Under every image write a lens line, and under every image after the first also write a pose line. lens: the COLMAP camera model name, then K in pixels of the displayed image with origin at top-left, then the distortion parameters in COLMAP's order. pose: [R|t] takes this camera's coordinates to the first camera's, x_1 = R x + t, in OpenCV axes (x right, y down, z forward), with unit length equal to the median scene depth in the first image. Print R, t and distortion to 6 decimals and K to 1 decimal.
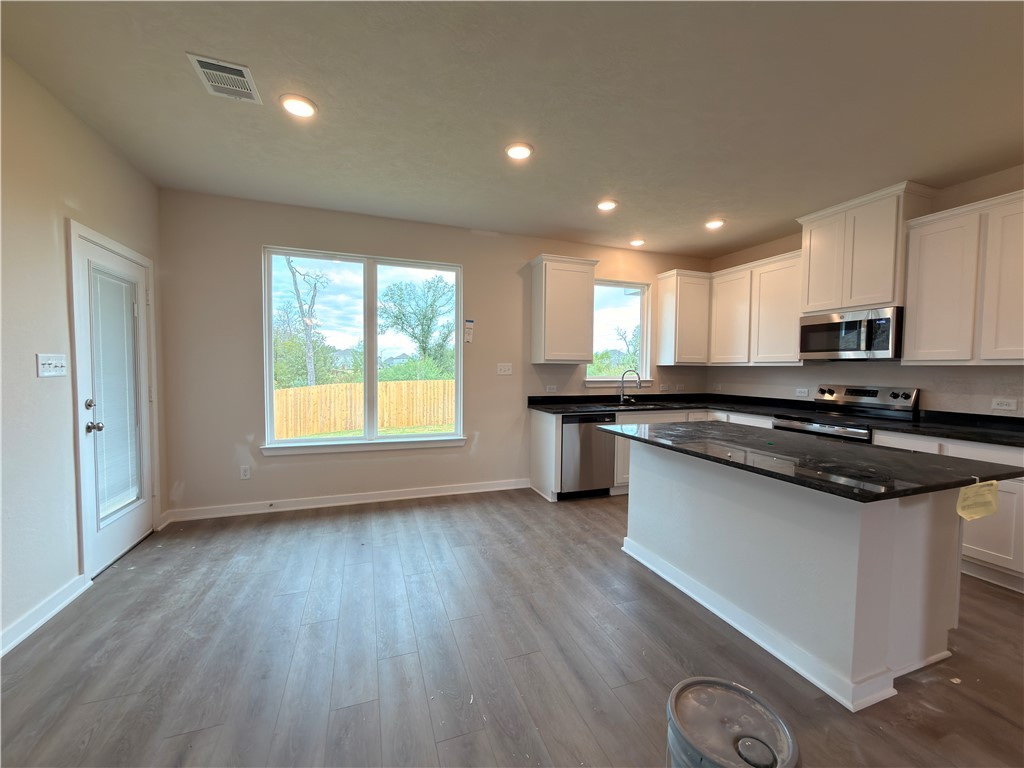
lens RADIAL K [[408.9, 0, 514.4], [0, 408.9, 387.1], [0, 0, 1]] dist [-0.000947, -0.000038]
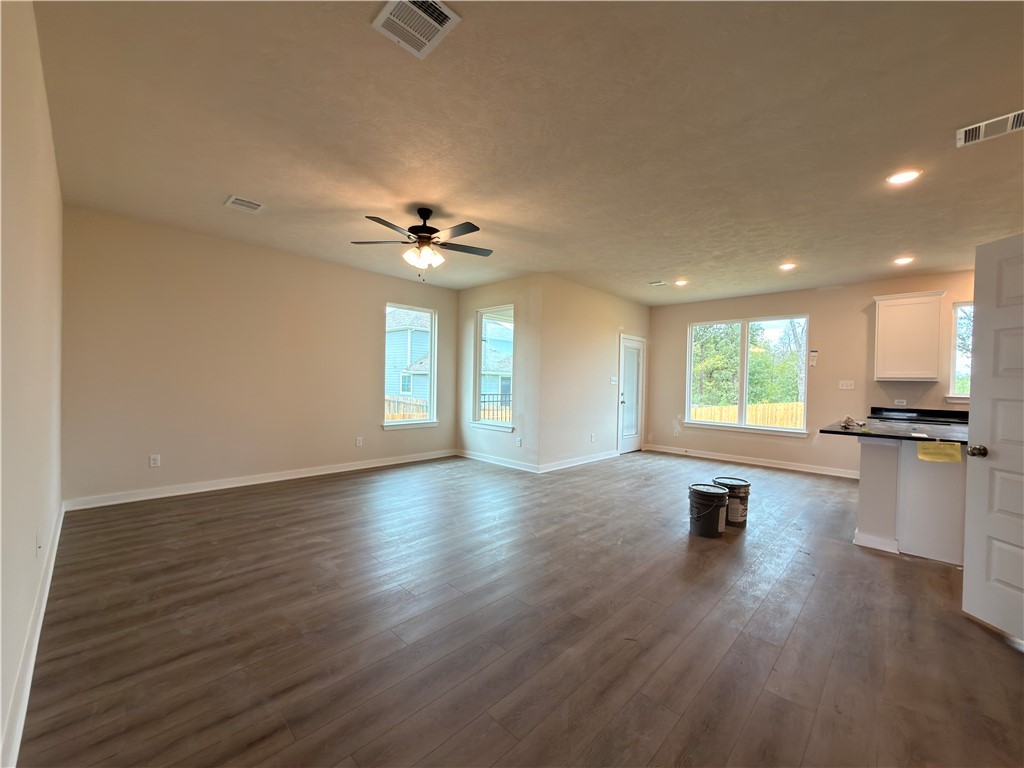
lens RADIAL K [[408.9, 0, 513.1], [0, 408.9, 385.6], [0, 0, 1]] dist [-0.000947, -0.000038]
pose [[0.432345, 0.007796, -0.901675, 0.885555], [-0.059123, 0.998056, -0.019719, 0.059478], [0.899768, 0.061835, 0.431965, -0.682073]]
